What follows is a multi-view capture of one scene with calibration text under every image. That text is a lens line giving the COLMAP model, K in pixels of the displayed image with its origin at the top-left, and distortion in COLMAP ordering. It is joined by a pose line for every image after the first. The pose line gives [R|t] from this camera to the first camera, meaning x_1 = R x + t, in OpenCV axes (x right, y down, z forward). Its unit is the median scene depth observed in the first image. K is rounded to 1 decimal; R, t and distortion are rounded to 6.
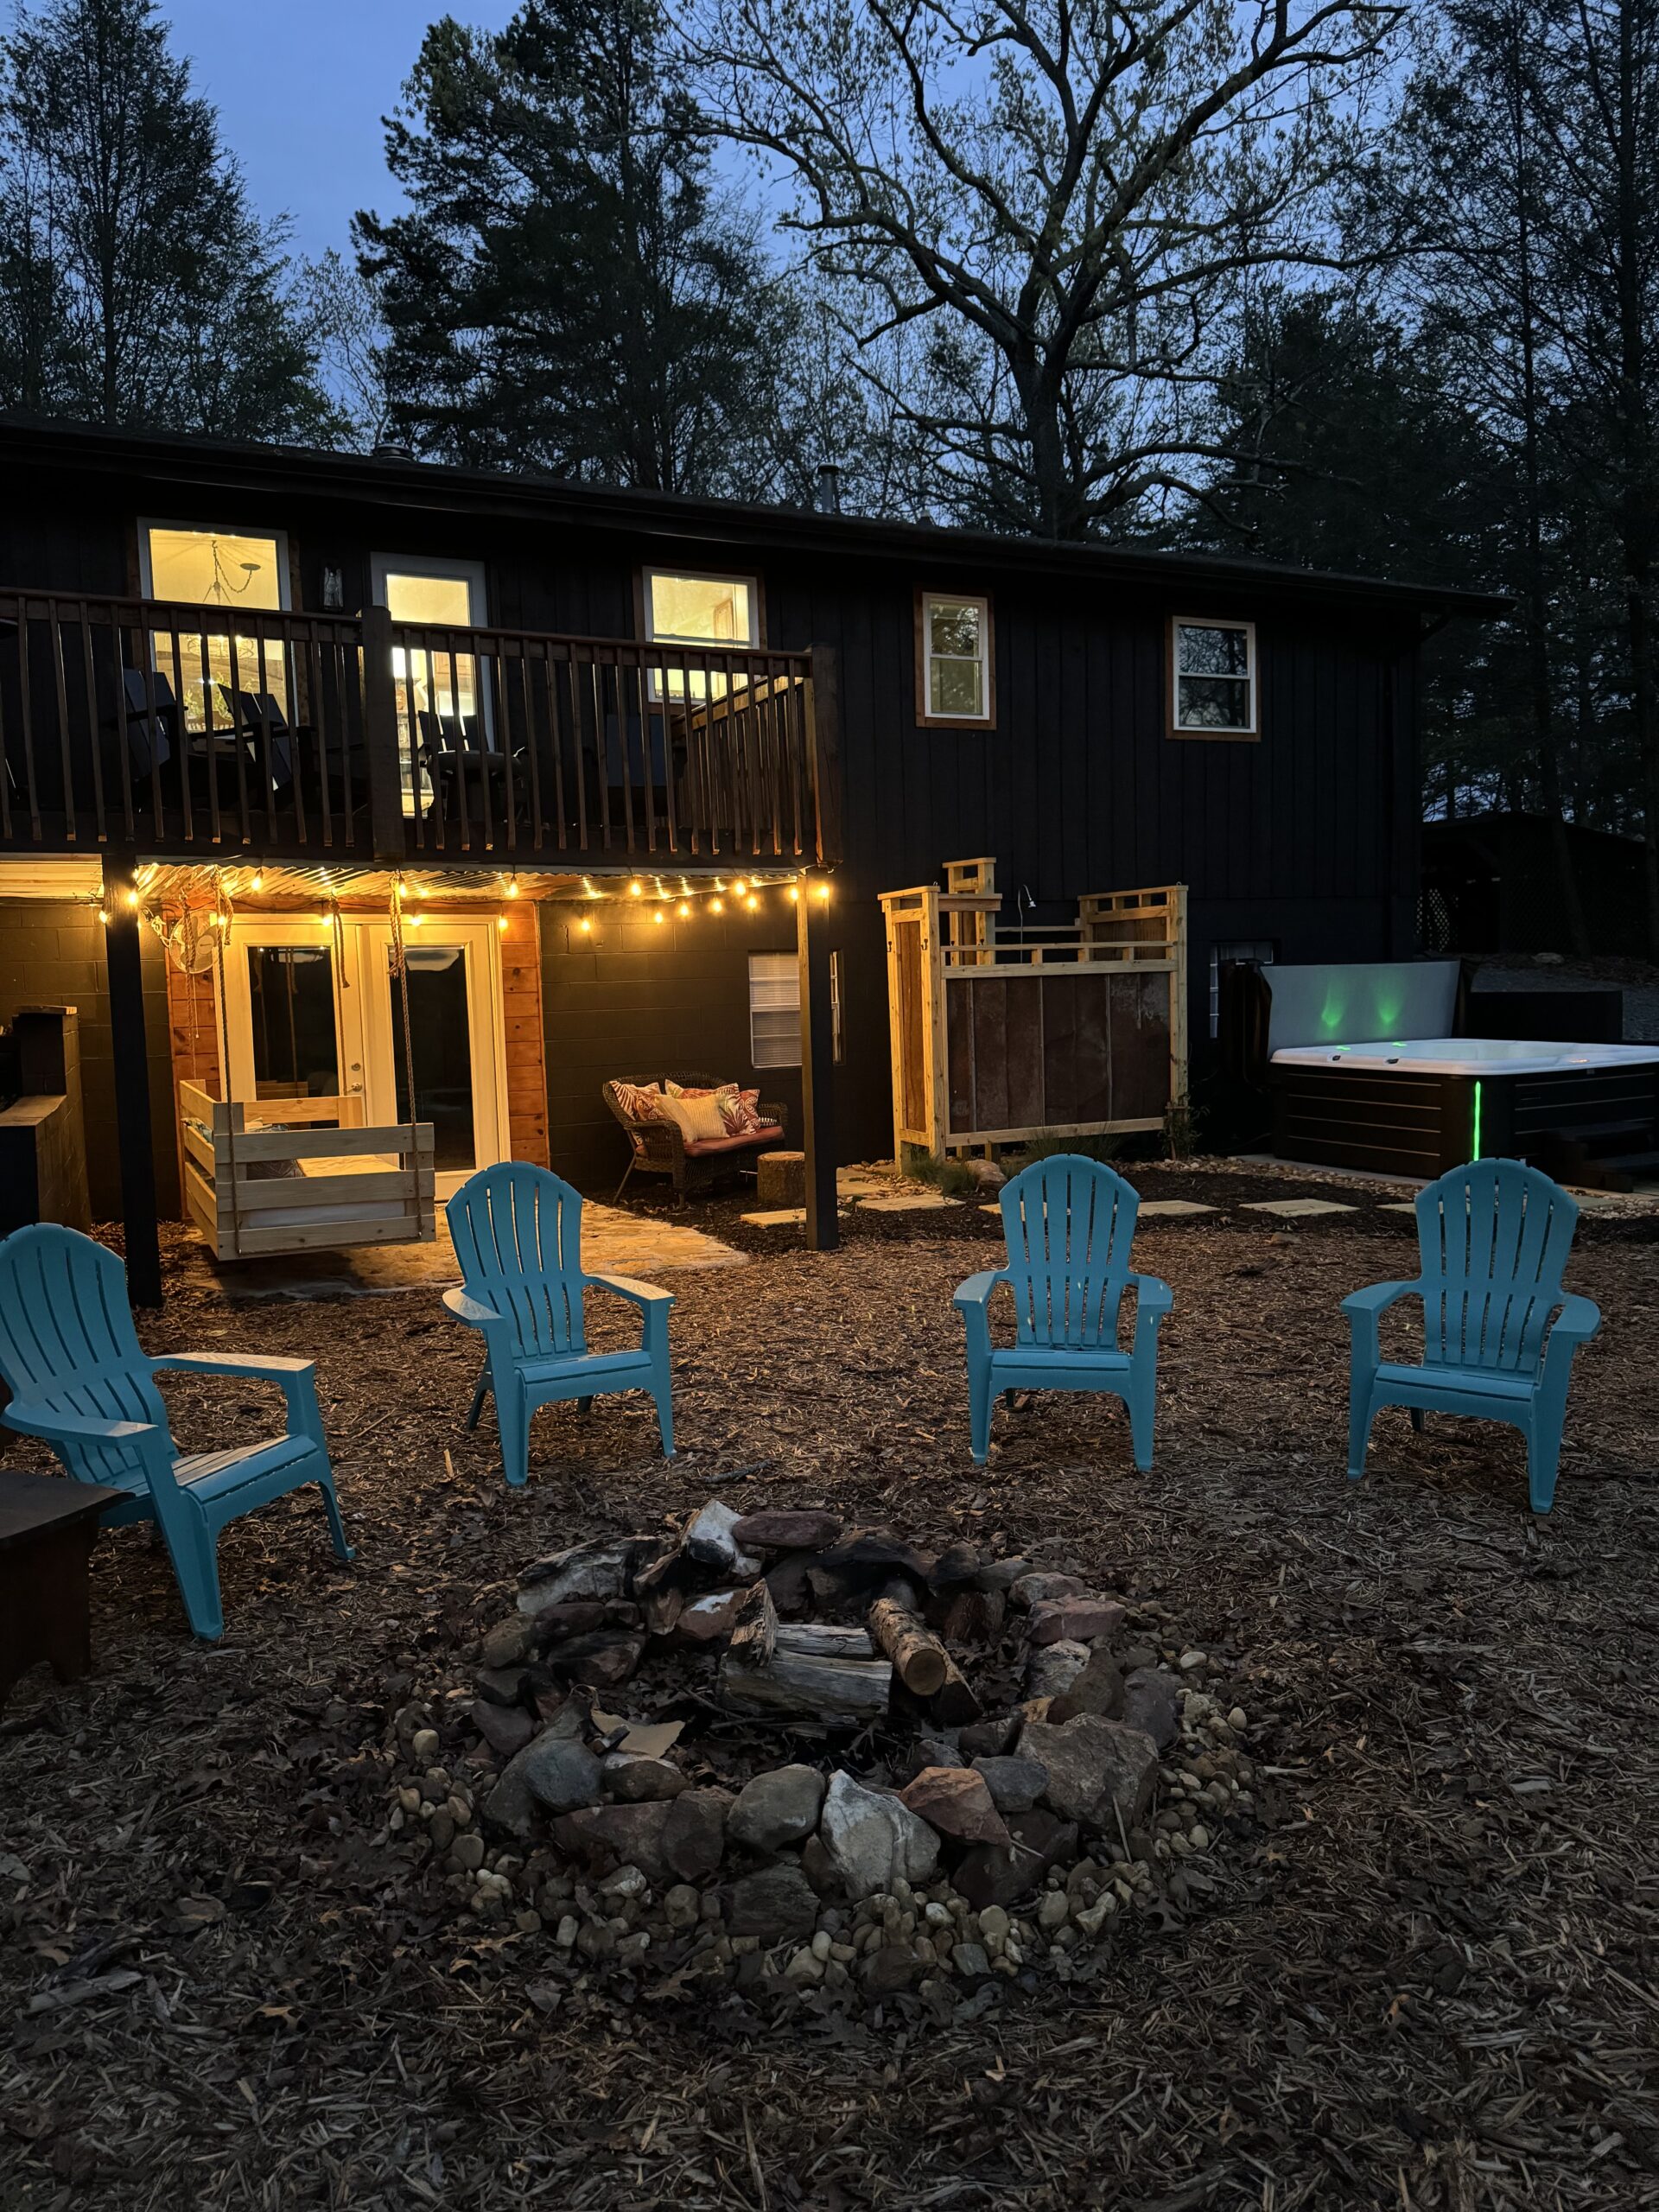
lens RADIAL K [[1536.4, 0, 833.7], [0, 1536.4, 1114.2], [0, 0, 1]] dist [0.073118, -0.096654]
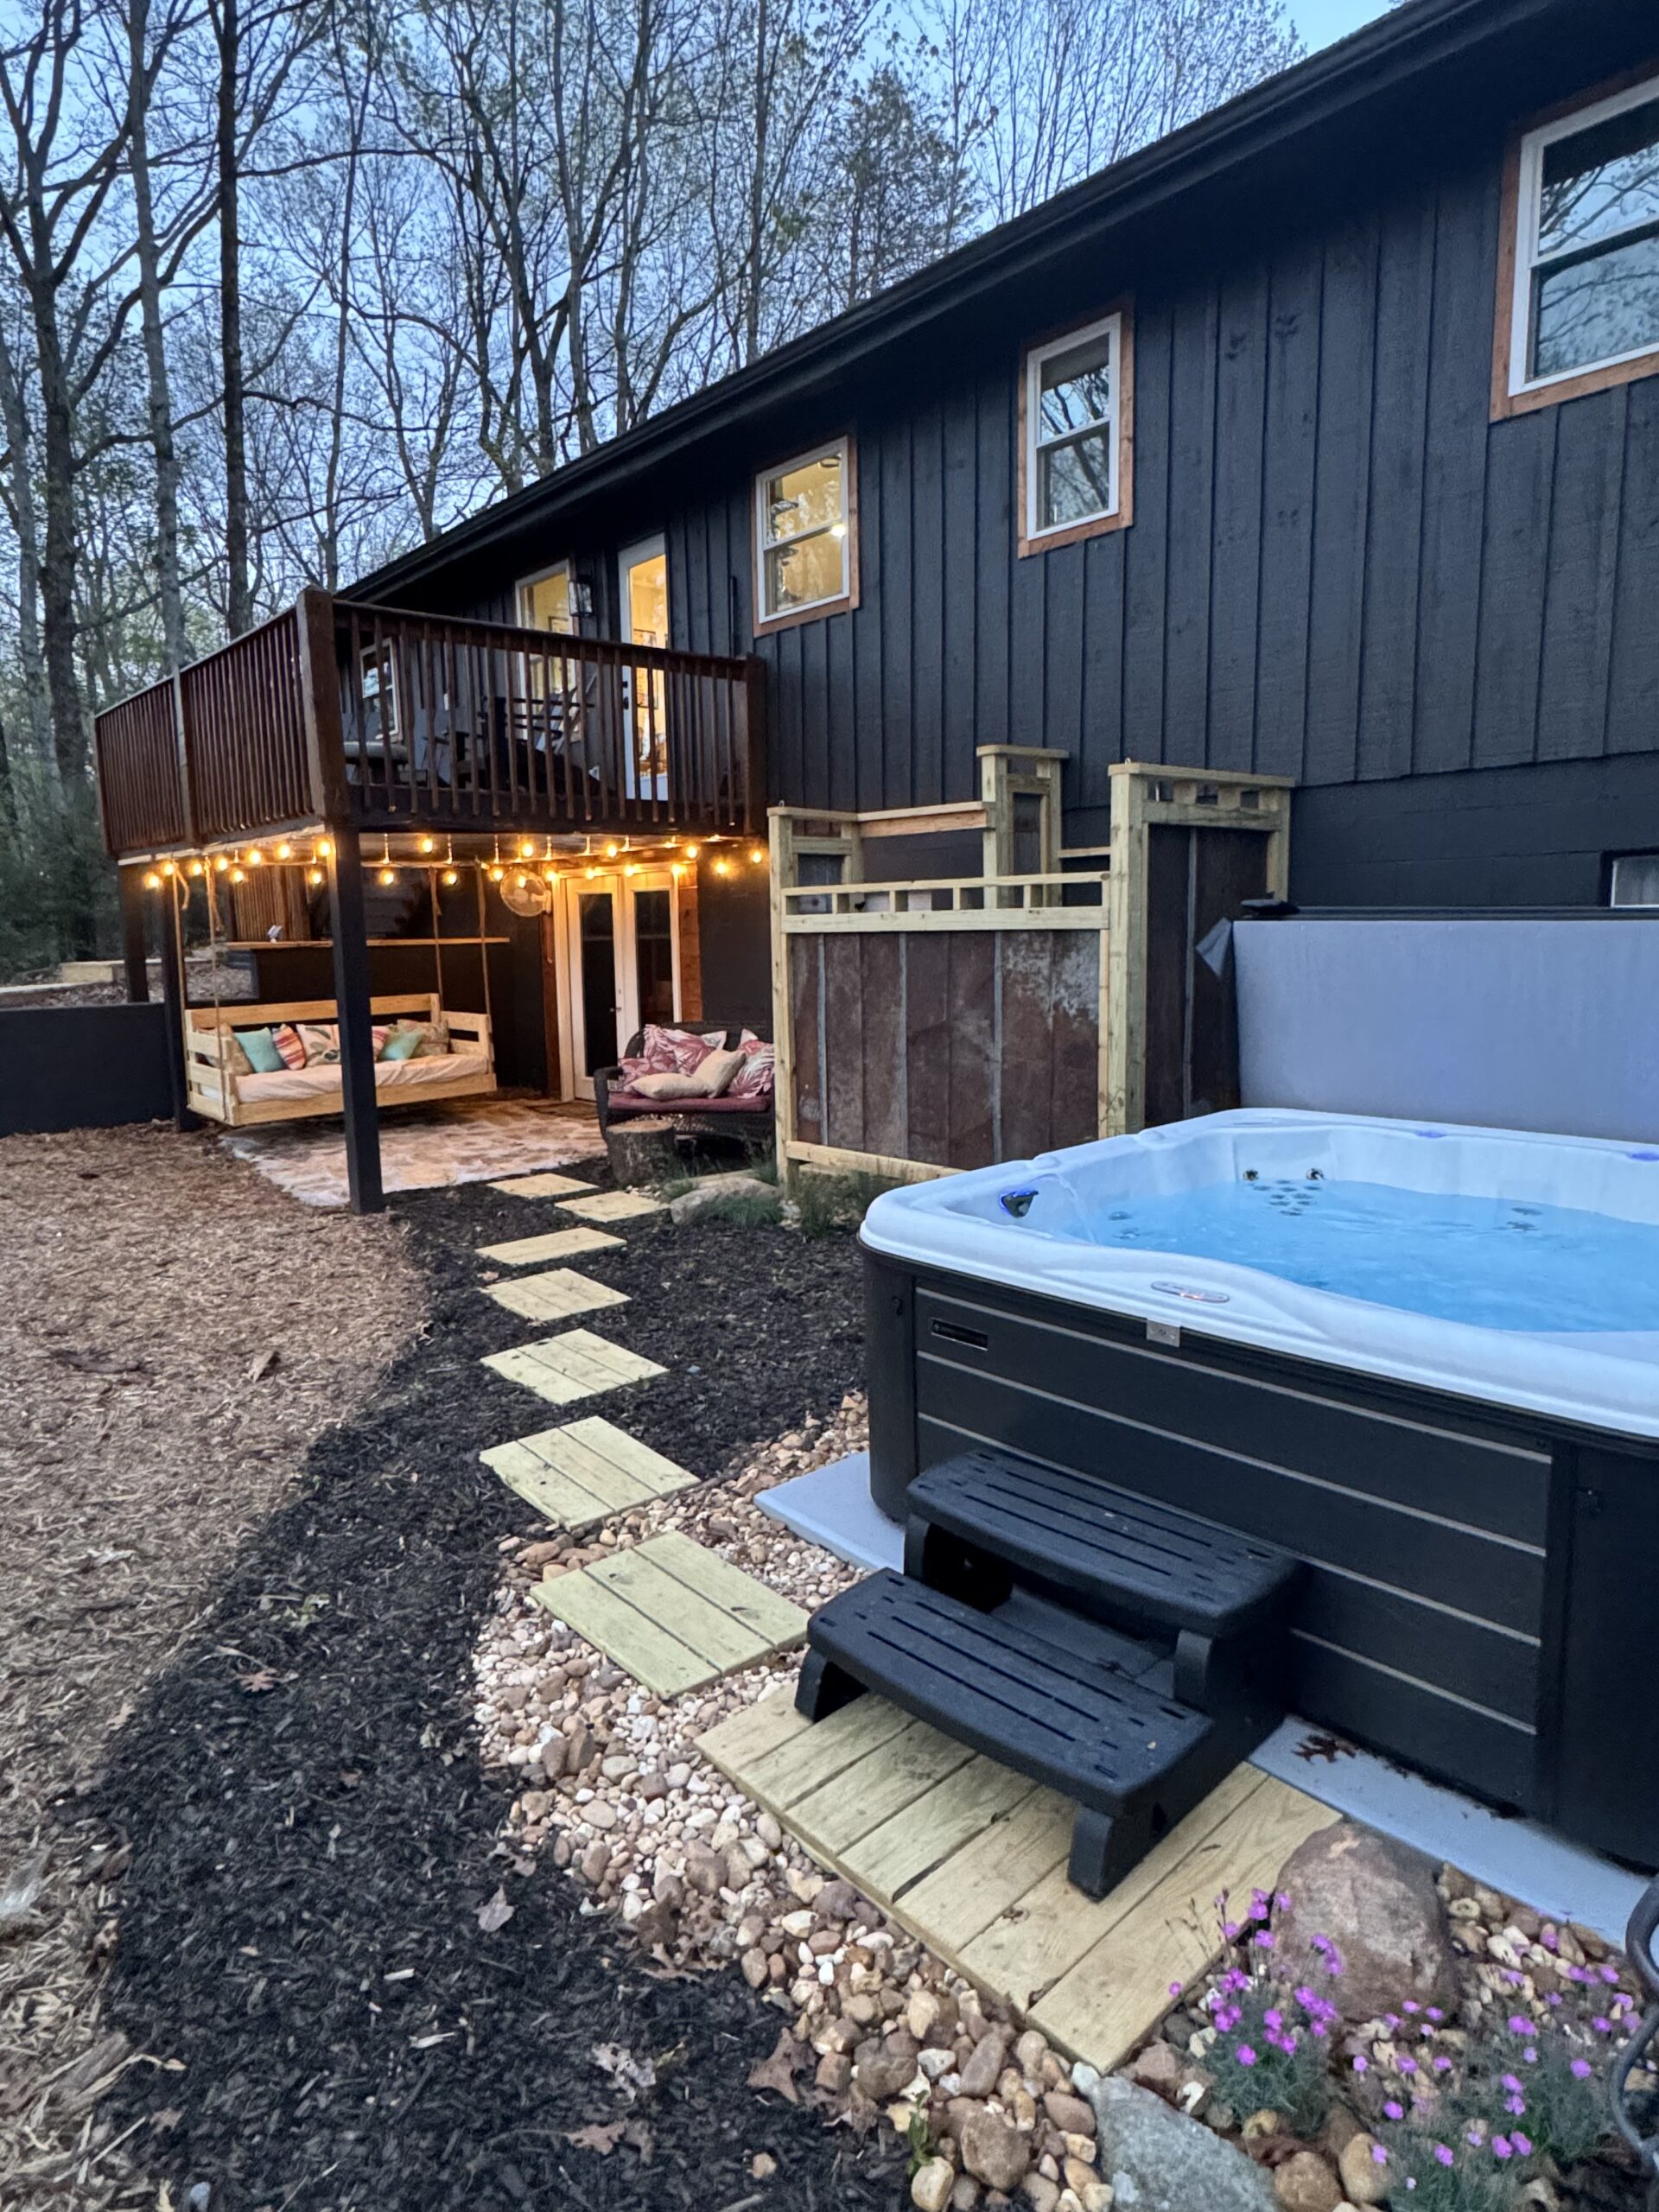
lens RADIAL K [[1261.5, 0, 832.7], [0, 1261.5, 1100.5], [0, 0, 1]] dist [0.002212, 0.000568]
pose [[0.246220, 0.166626, -0.954784, 0.692055], [-0.052951, 0.985953, 0.158410, -0.105479], [0.967766, 0.011553, 0.251584, 0.849682]]
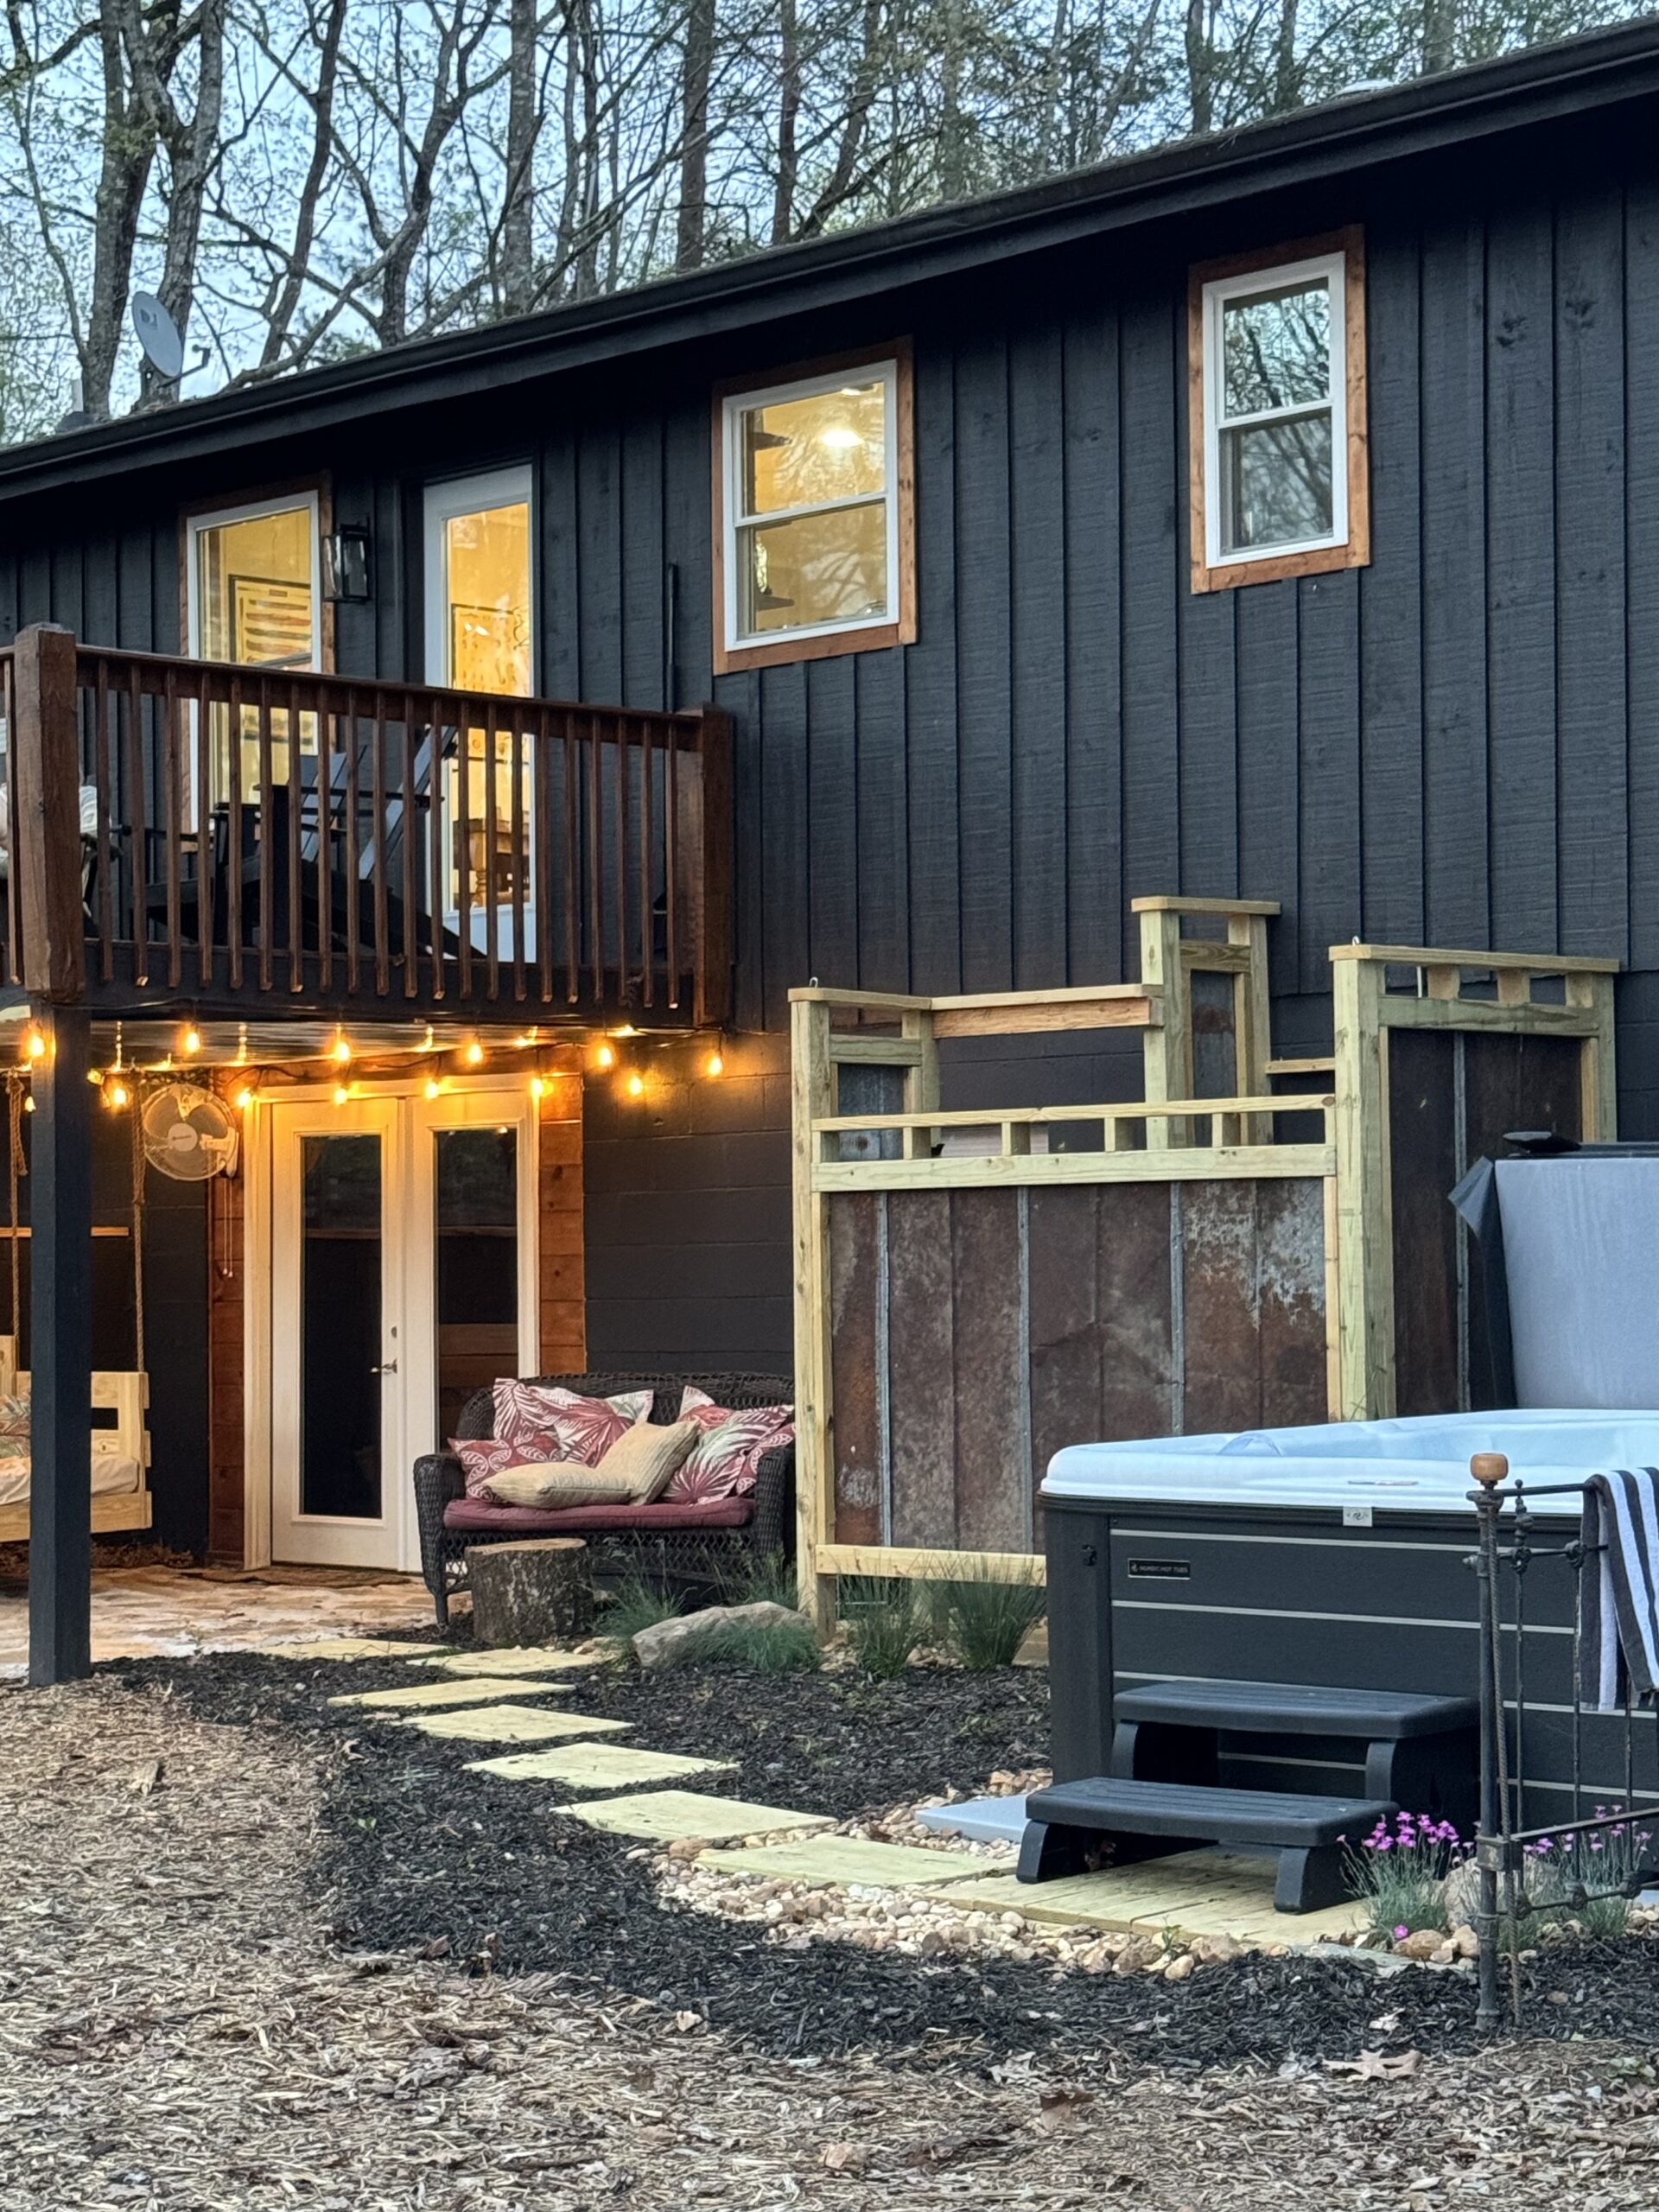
lens RADIAL K [[4129.0, 0, 829.5], [0, 4129.0, 1106.0], [0, 0, 1]] dist [0.100386, 0.207263]
pose [[0.304468, -0.003823, -0.952515, 1.249982], [-0.060409, 0.997901, -0.023315, -0.084089], [0.950605, 0.064639, 0.303598, 0.610903]]
